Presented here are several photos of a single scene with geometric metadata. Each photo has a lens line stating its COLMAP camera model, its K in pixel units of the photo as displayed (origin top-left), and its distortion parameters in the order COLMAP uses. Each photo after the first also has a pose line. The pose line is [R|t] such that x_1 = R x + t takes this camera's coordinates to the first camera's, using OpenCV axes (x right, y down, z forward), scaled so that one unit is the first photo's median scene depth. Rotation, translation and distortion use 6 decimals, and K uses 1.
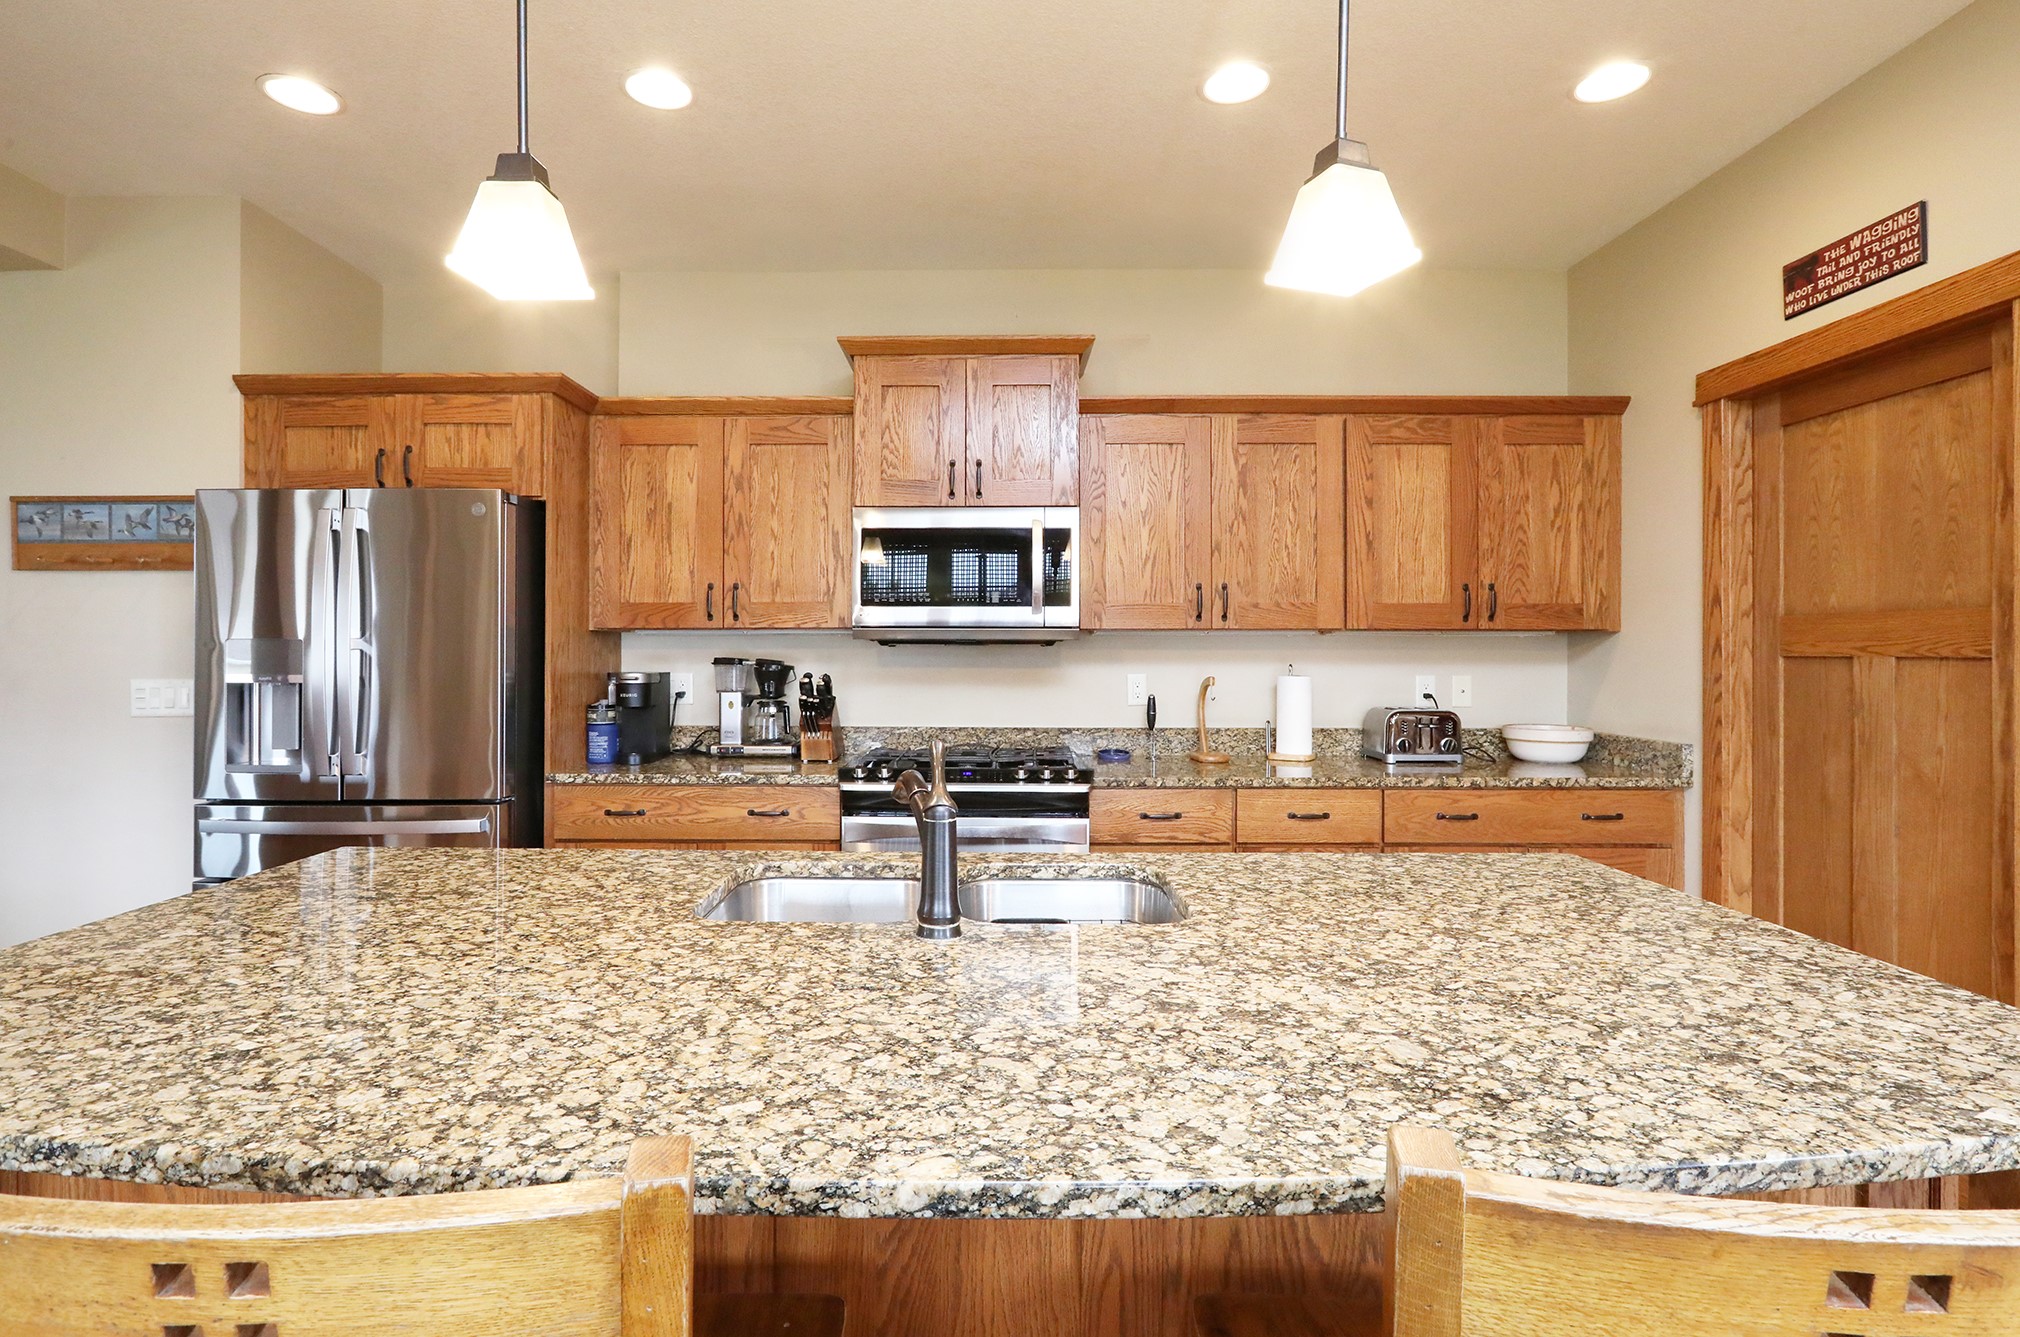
lens RADIAL K [[944.4, 0, 1026.9], [0, 944.4, 631.3], [0, 0, 1]] dist [-0.009910, 0.005975]
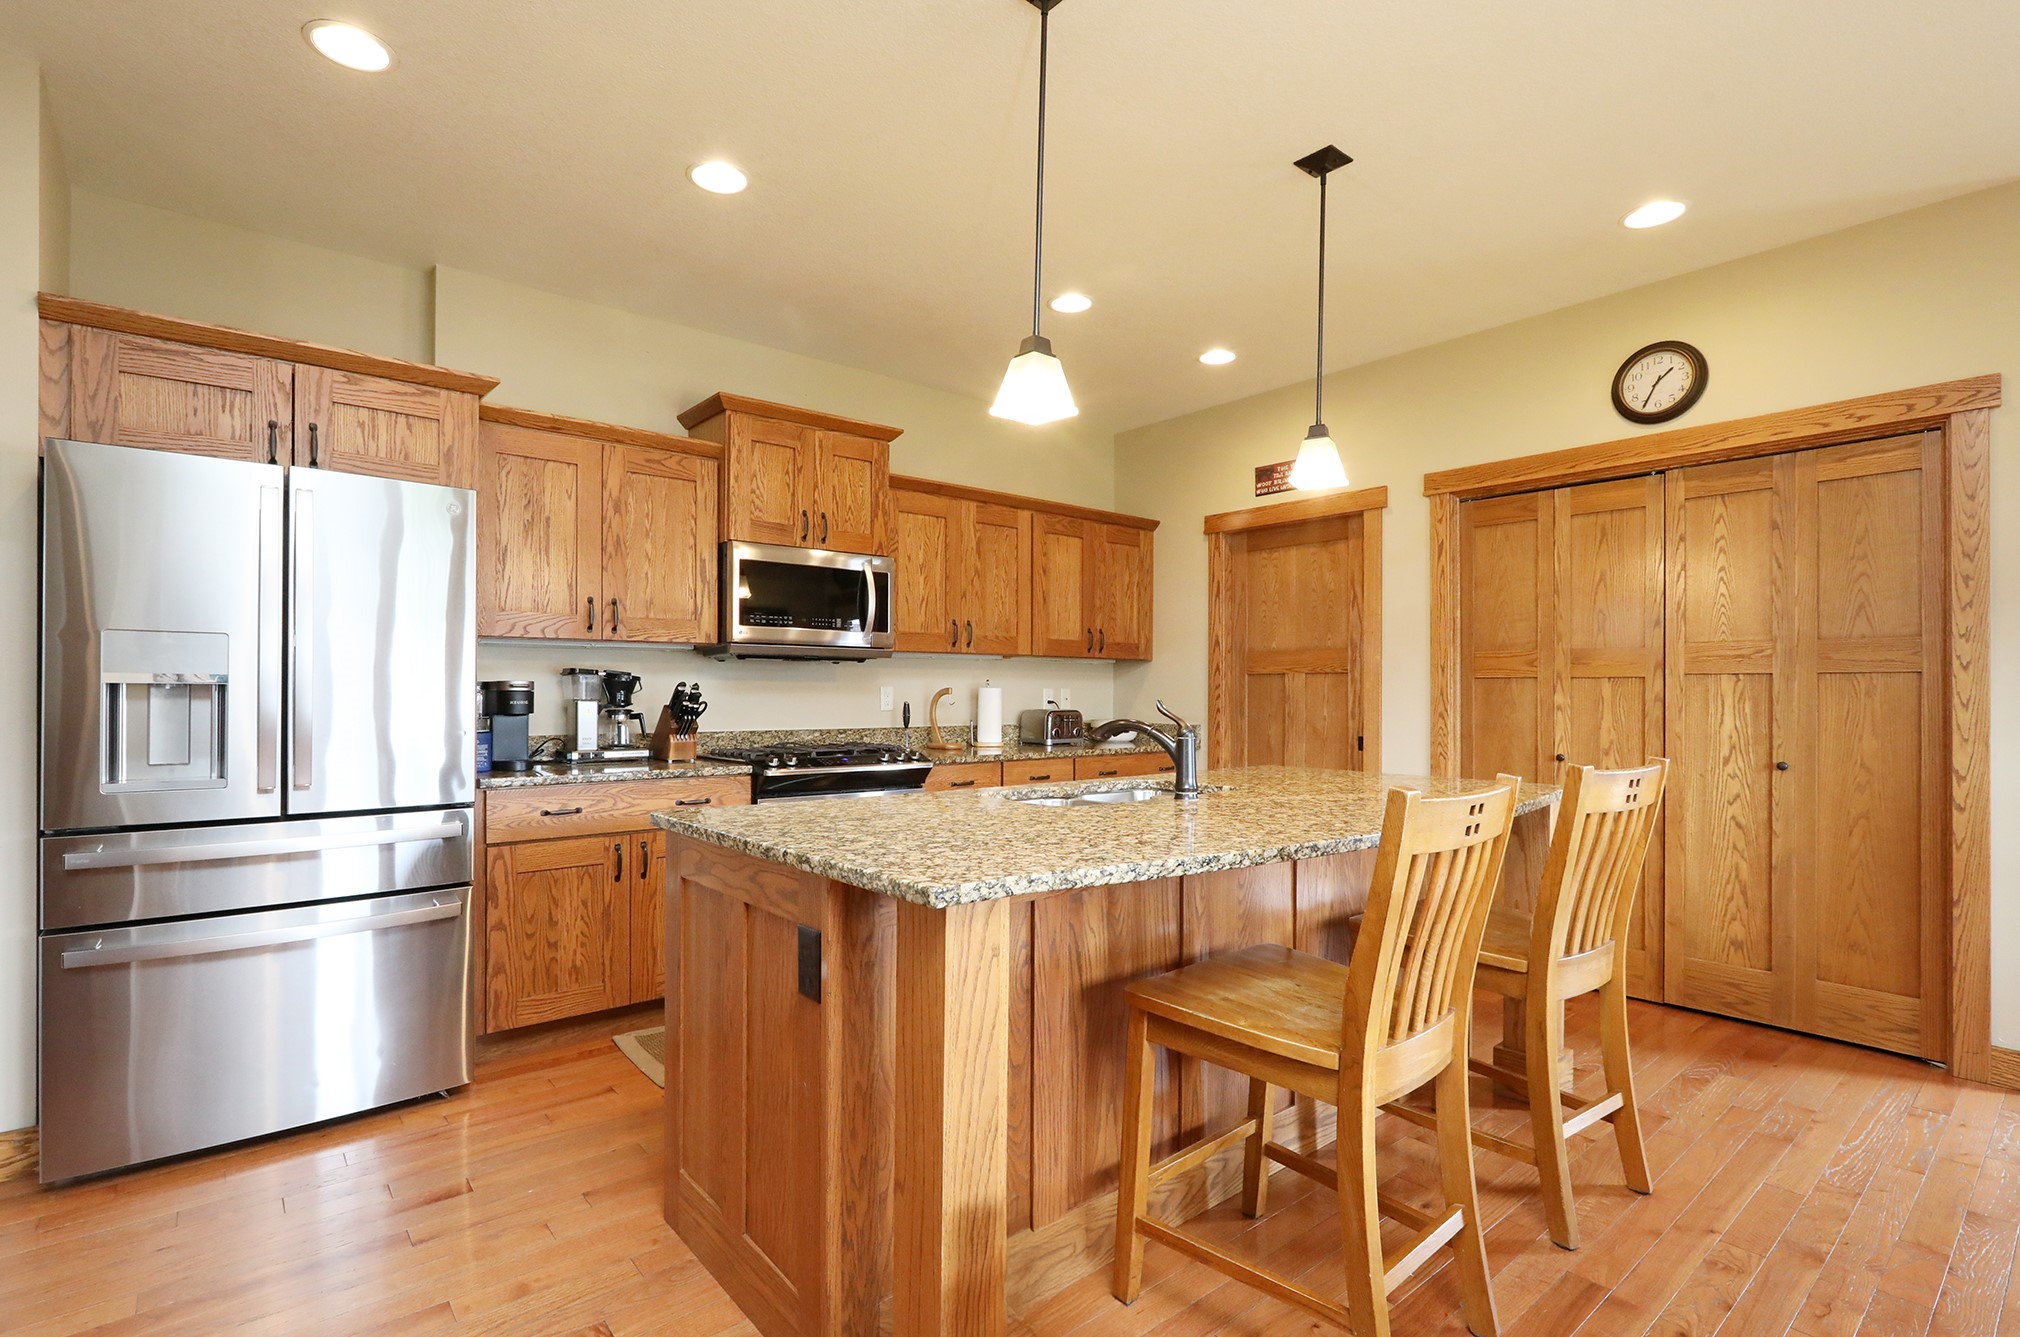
lens RADIAL K [[944.4, 0, 947.1], [0, 944.4, 693.7], [0, 0, 1]] dist [-0.009910, 0.005975]
pose [[0.780078, 0.000328, 0.625682, -0.700466], [-0.013956, 0.999760, 0.016876, 0.034775], [-0.625527, -0.021897, 0.779896, -0.082106]]
